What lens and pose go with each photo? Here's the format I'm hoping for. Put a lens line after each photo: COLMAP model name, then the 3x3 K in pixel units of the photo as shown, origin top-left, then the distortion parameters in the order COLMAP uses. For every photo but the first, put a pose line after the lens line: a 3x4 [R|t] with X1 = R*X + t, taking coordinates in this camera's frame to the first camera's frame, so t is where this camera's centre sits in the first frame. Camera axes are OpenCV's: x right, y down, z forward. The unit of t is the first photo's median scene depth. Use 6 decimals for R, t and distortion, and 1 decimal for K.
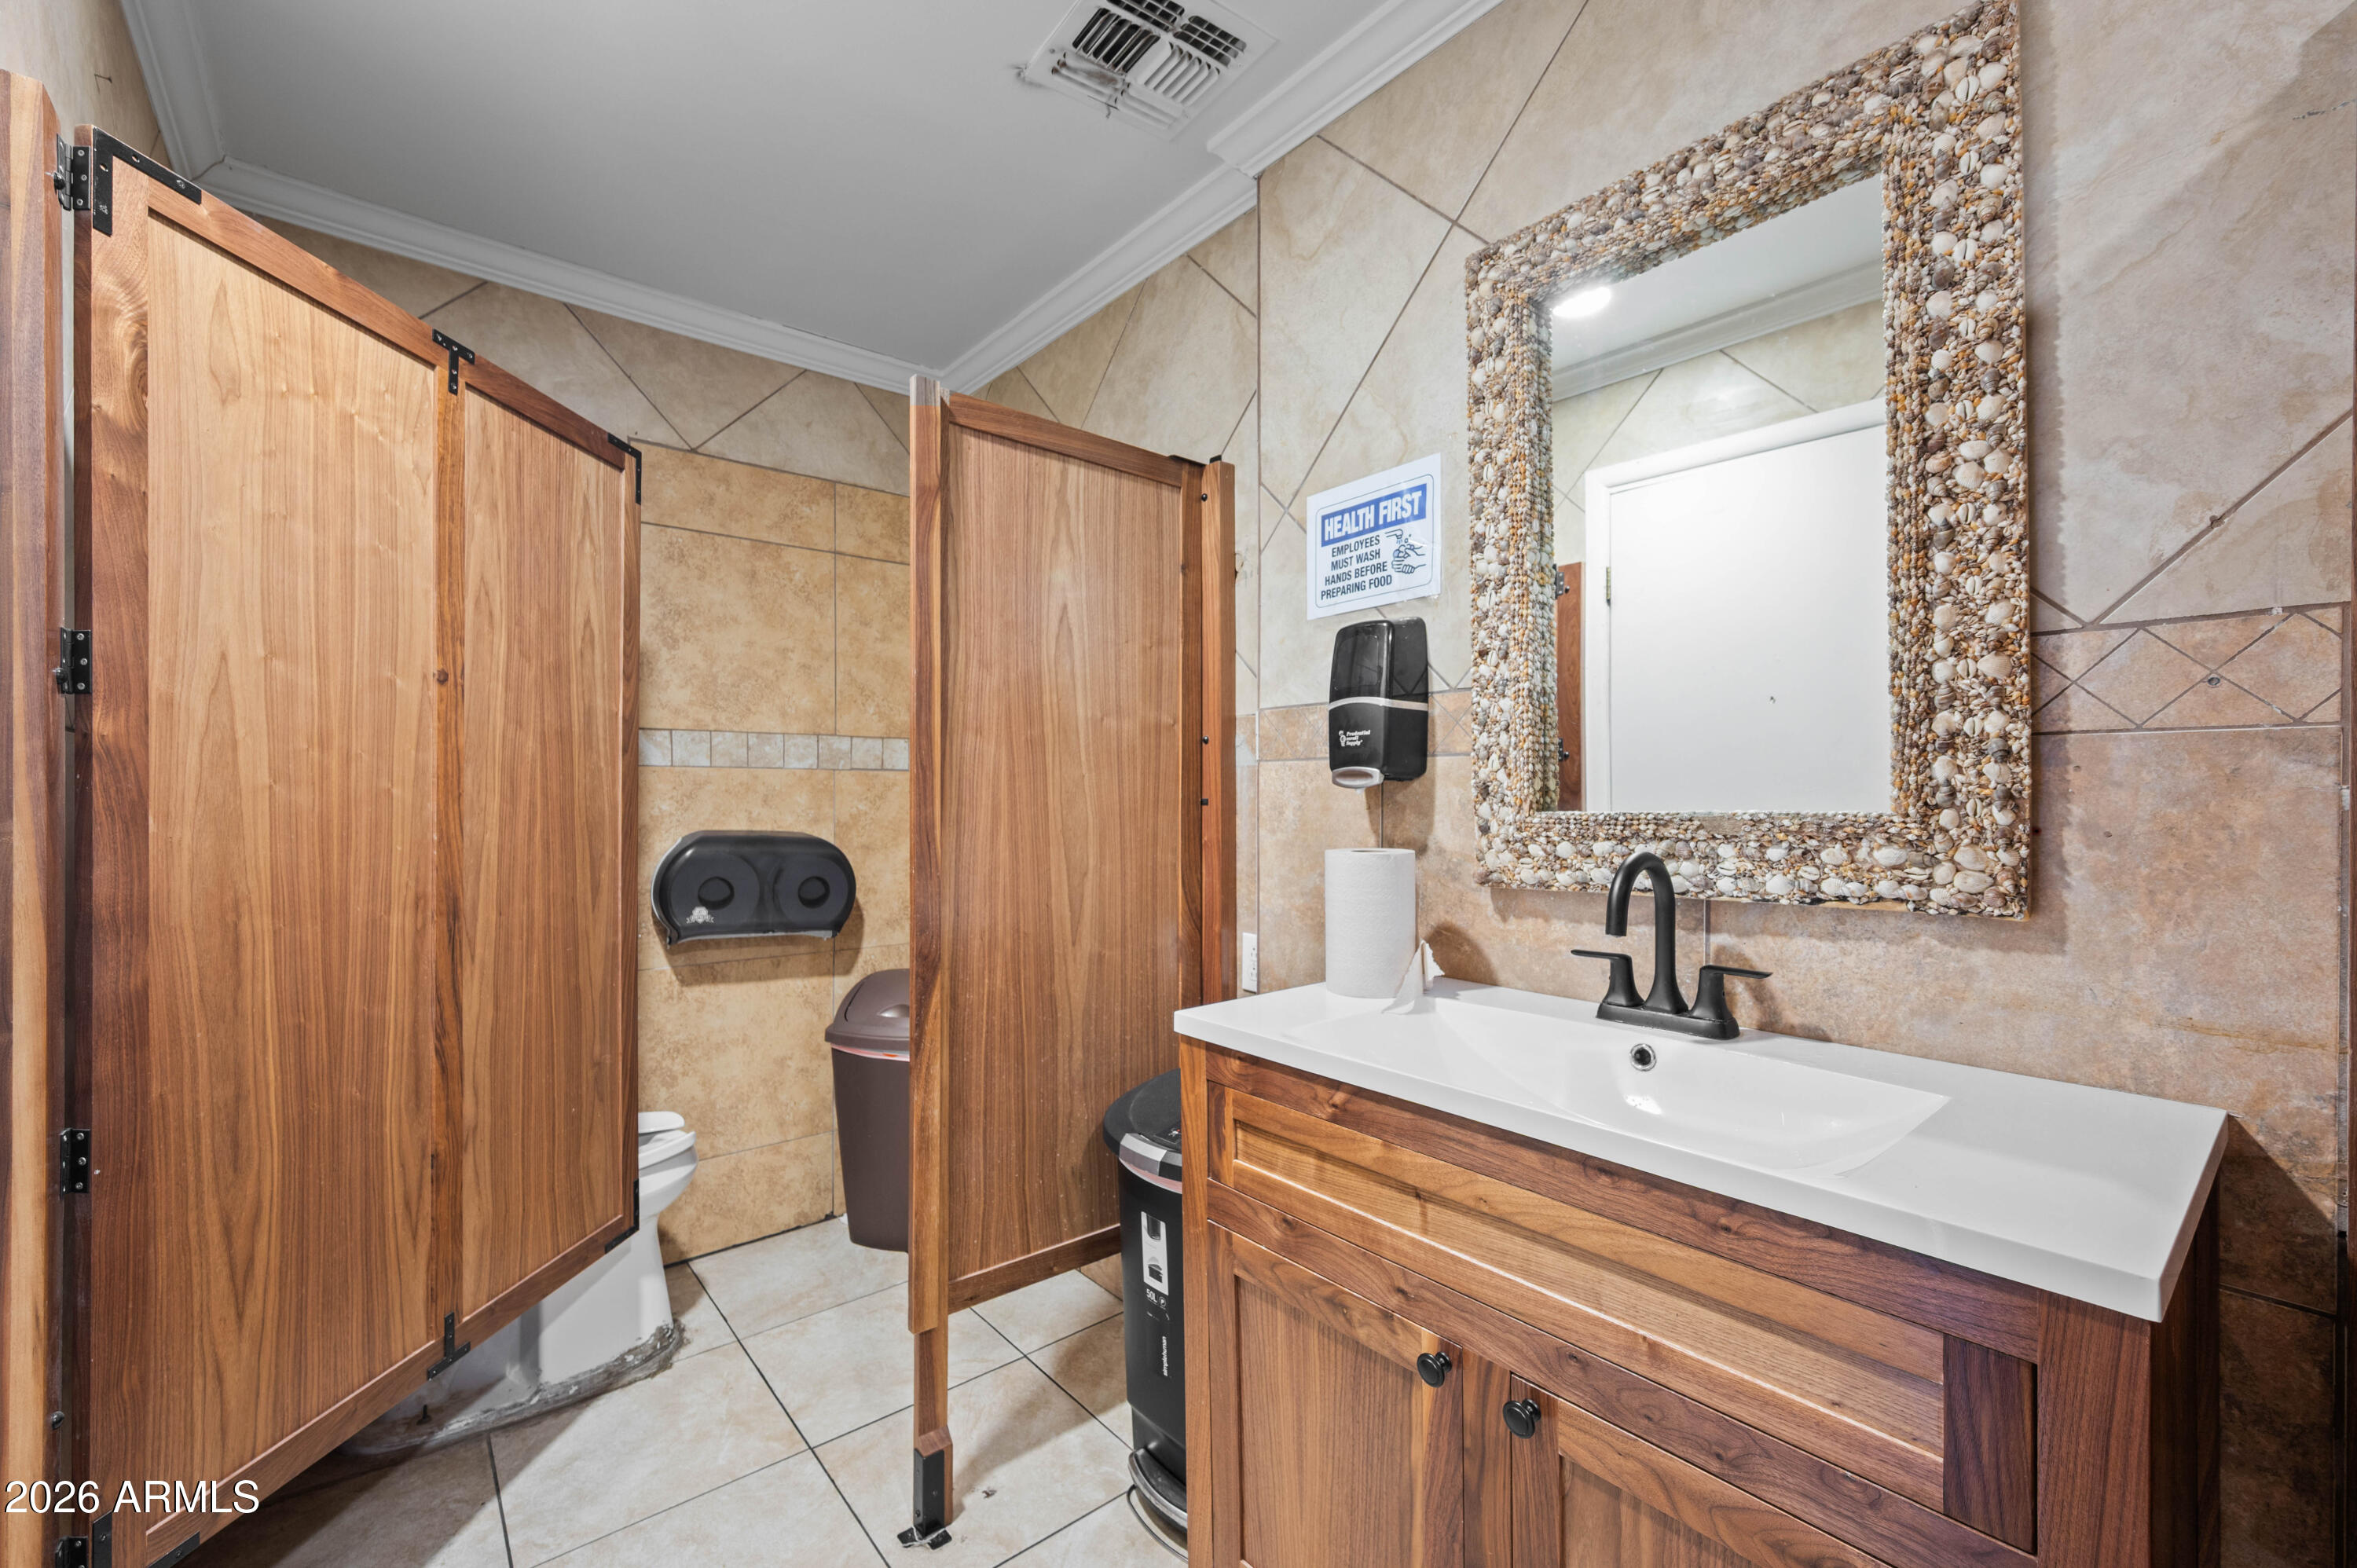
lens RADIAL K [[1022.3, 0, 1187.6], [0, 1022.3, 788.2], [0, 0, 1]] dist [0.002399, -0.001125]
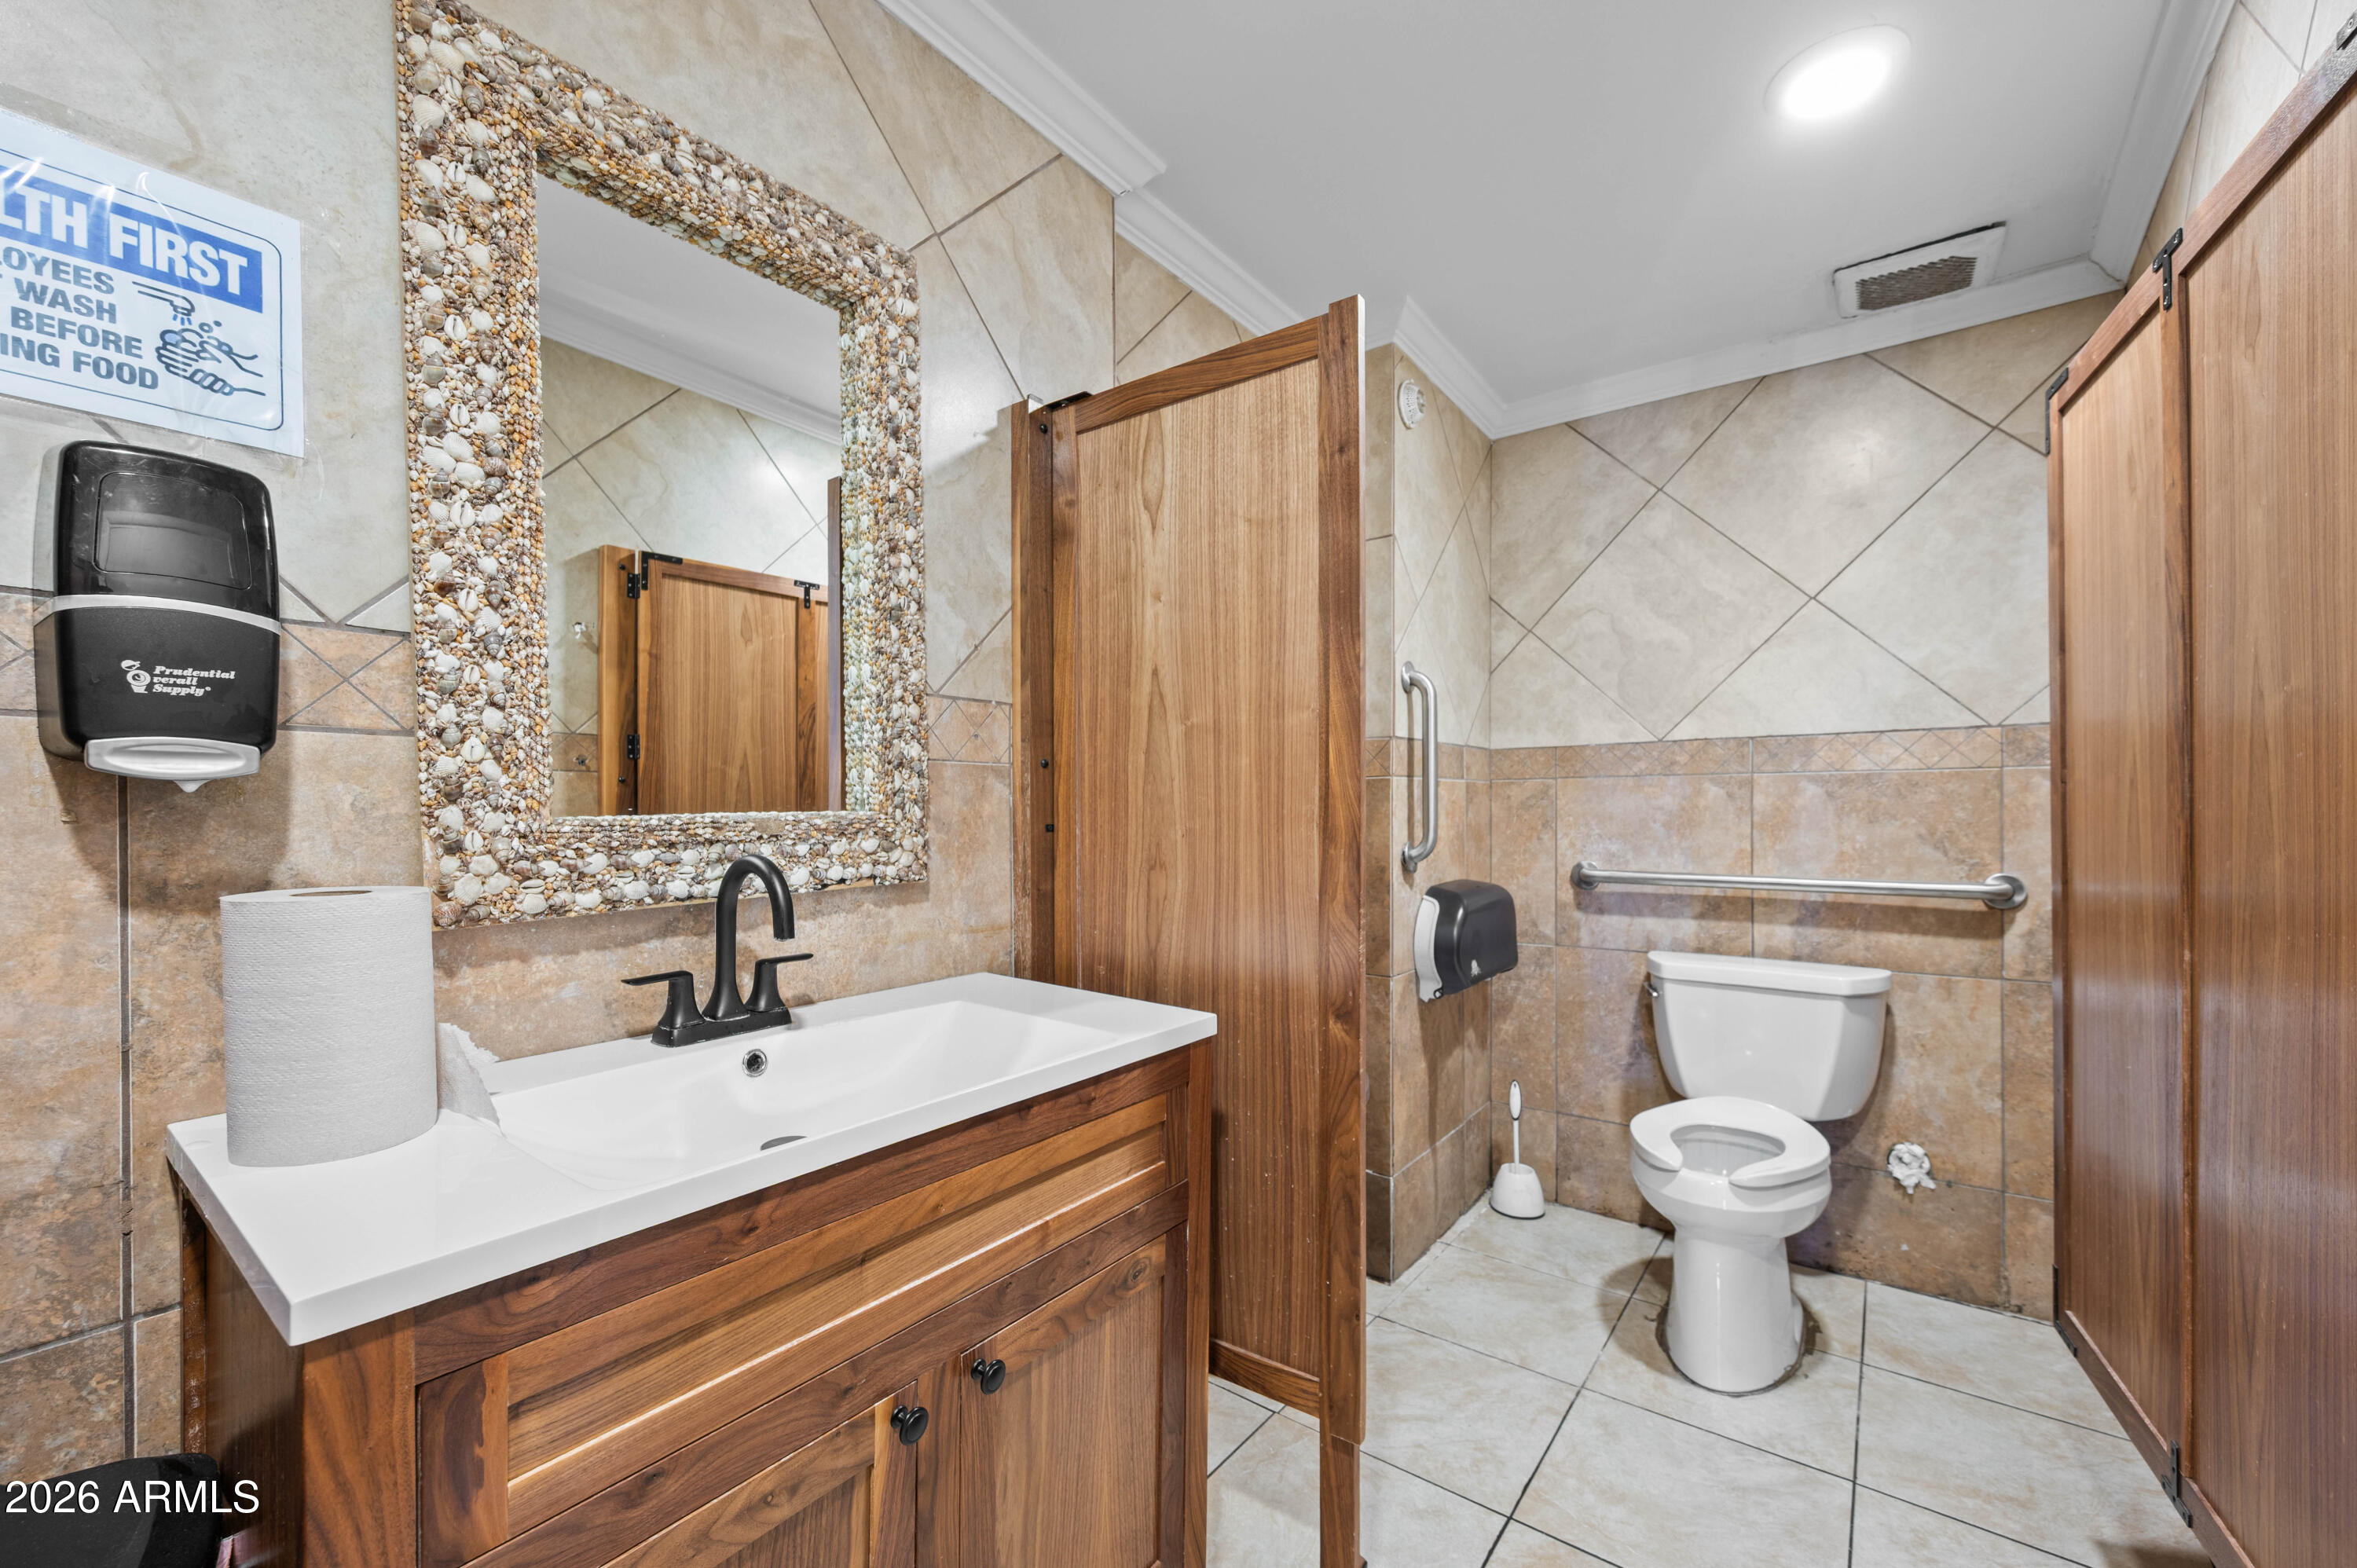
lens RADIAL K [[930.8, 0, 1190.9], [0, 930.8, 803.7], [0, 0, 1]] dist [-0.000479, 0.000548]
pose [[-0.247406, 0.001010, 0.968911, -0.503325], [-0.007288, 0.999969, -0.002903, 0.011737], [-0.968884, -0.007779, -0.247391, 0.775648]]
